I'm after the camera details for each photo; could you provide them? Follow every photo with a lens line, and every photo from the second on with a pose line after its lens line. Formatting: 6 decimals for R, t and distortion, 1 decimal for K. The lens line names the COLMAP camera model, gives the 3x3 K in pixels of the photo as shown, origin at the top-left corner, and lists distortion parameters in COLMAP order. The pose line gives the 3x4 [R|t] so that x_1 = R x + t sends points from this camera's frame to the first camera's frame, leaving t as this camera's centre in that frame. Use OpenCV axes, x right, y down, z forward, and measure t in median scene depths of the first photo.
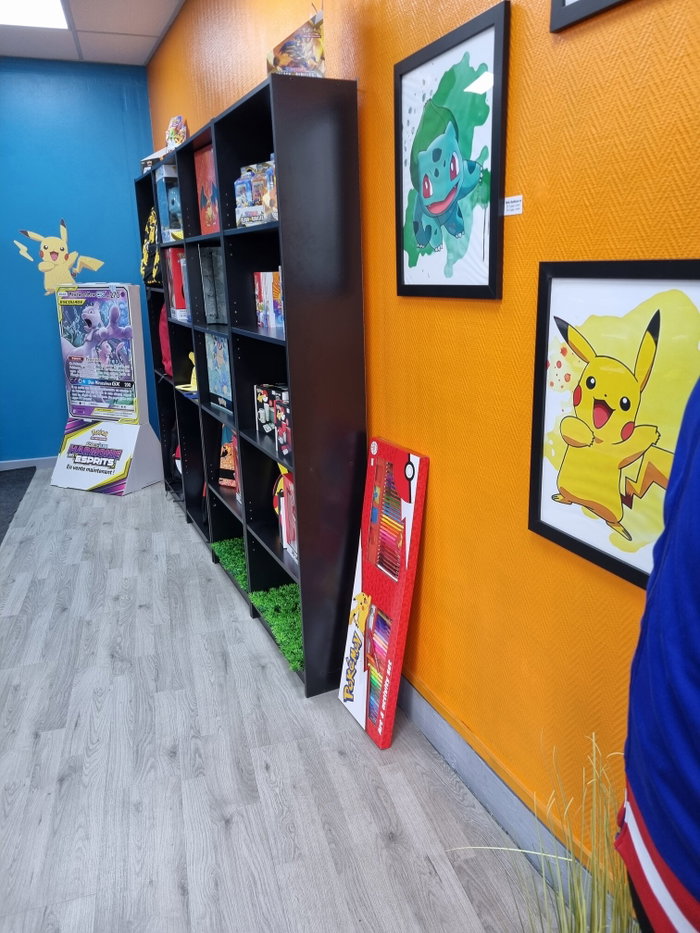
lens RADIAL K [[708.0, 0, 353.9], [0, 708.0, 472.0], [0, 0, 1]] dist [0.059728, -0.019710]
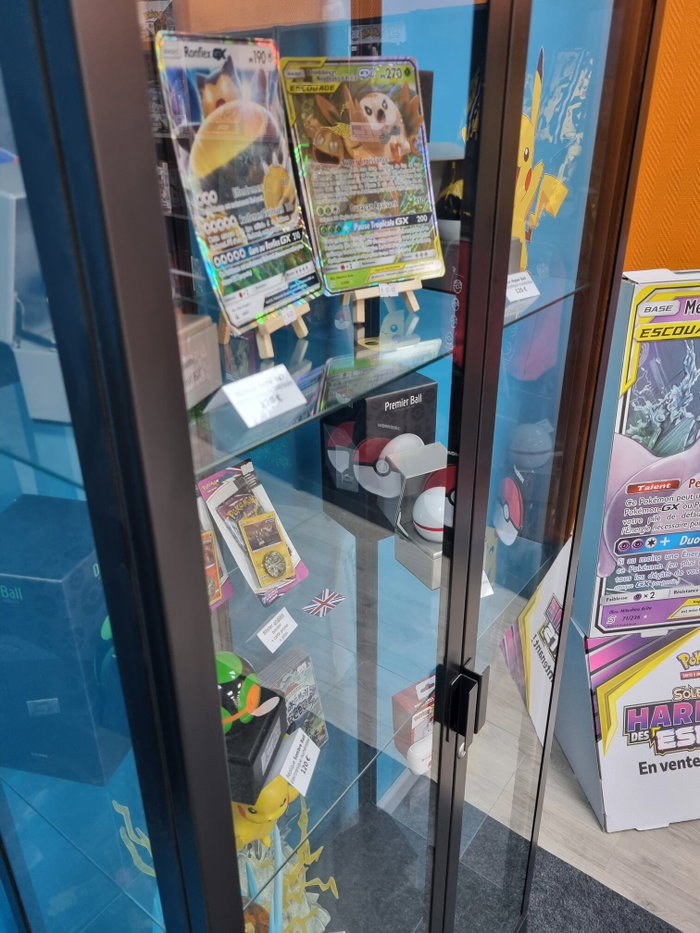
lens RADIAL K [[708.0, 0, 349.1], [0, 708.0, 467.3], [0, 0, 1]] dist [0.059728, -0.019710]
pose [[0.827060, -0.242635, 0.507049, -0.242488], [0.158175, 0.966050, 0.204276, -0.092876], [-0.539399, -0.088746, 0.837360, 0.279438]]
